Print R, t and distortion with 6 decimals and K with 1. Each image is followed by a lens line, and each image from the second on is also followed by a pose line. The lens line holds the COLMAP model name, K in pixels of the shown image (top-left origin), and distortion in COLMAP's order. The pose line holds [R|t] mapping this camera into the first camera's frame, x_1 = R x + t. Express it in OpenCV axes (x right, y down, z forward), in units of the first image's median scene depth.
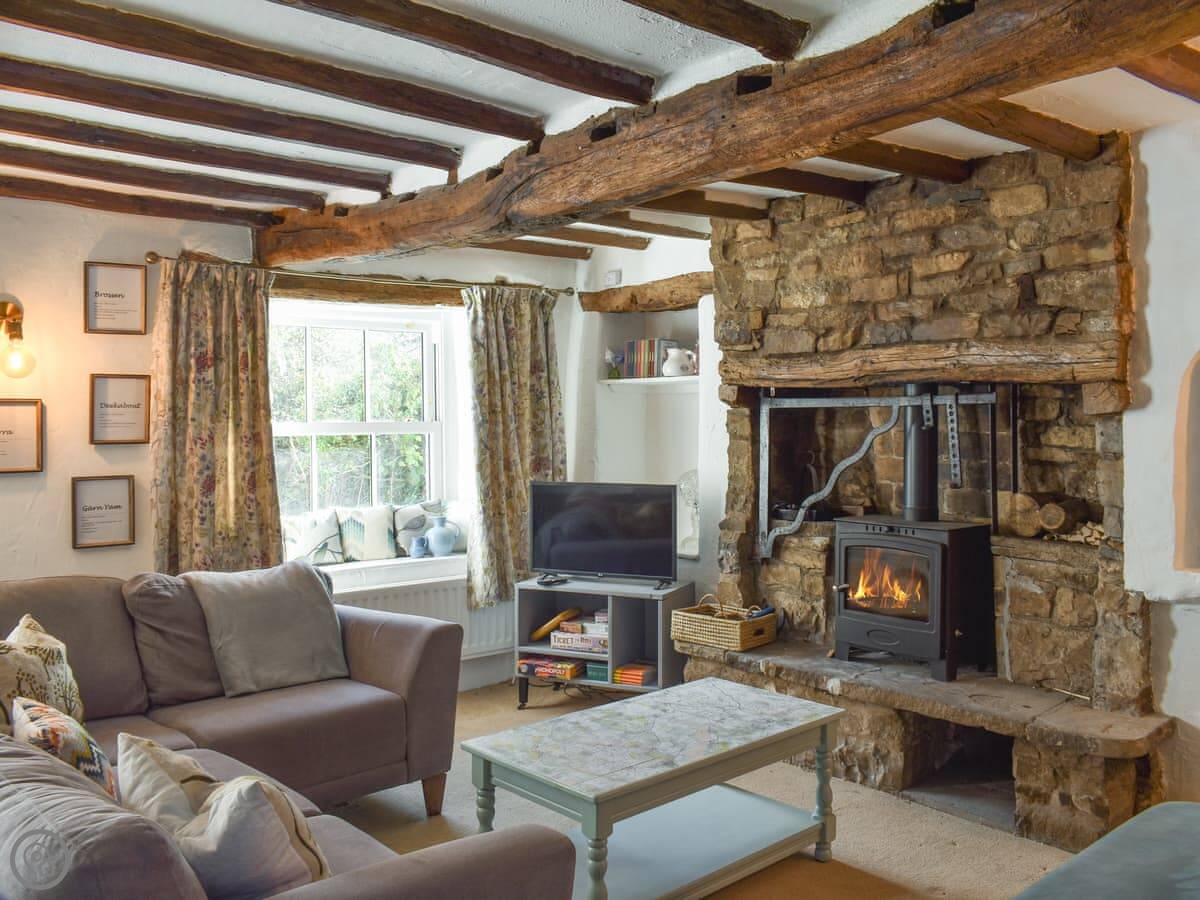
lens RADIAL K [[1033.7, 0, 599.1], [0, 1033.7, 463.3], [0, 0, 1]] dist [-0.012941, 0.002173]
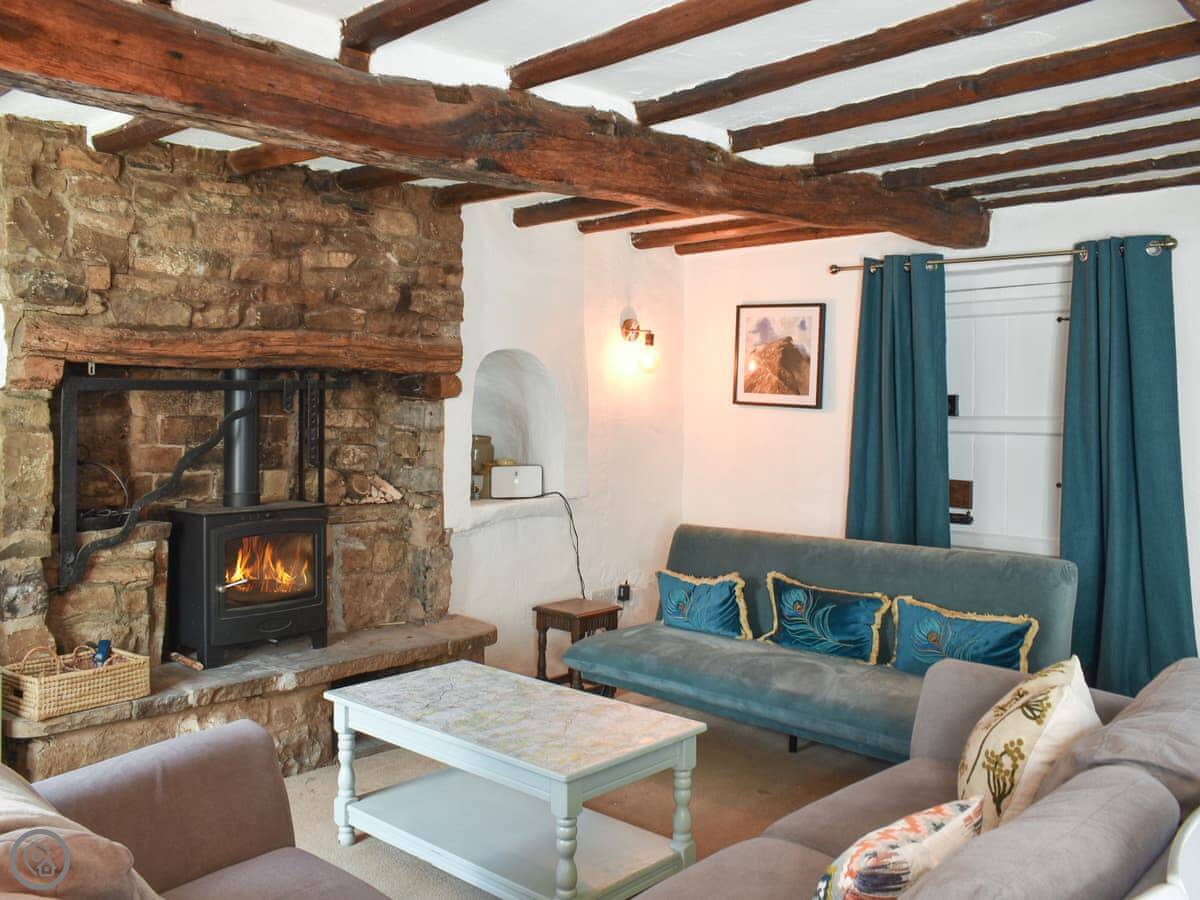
lens RADIAL K [[1049.8, 0, 593.3], [0, 1049.8, 428.5], [0, 0, 1]] dist [-0.024350, 0.014534]
pose [[-0.069818, -0.022694, 0.997302, -0.743152], [0.049545, 0.998428, 0.026188, -0.029346], [-0.996329, 0.051240, -0.068584, 0.761668]]
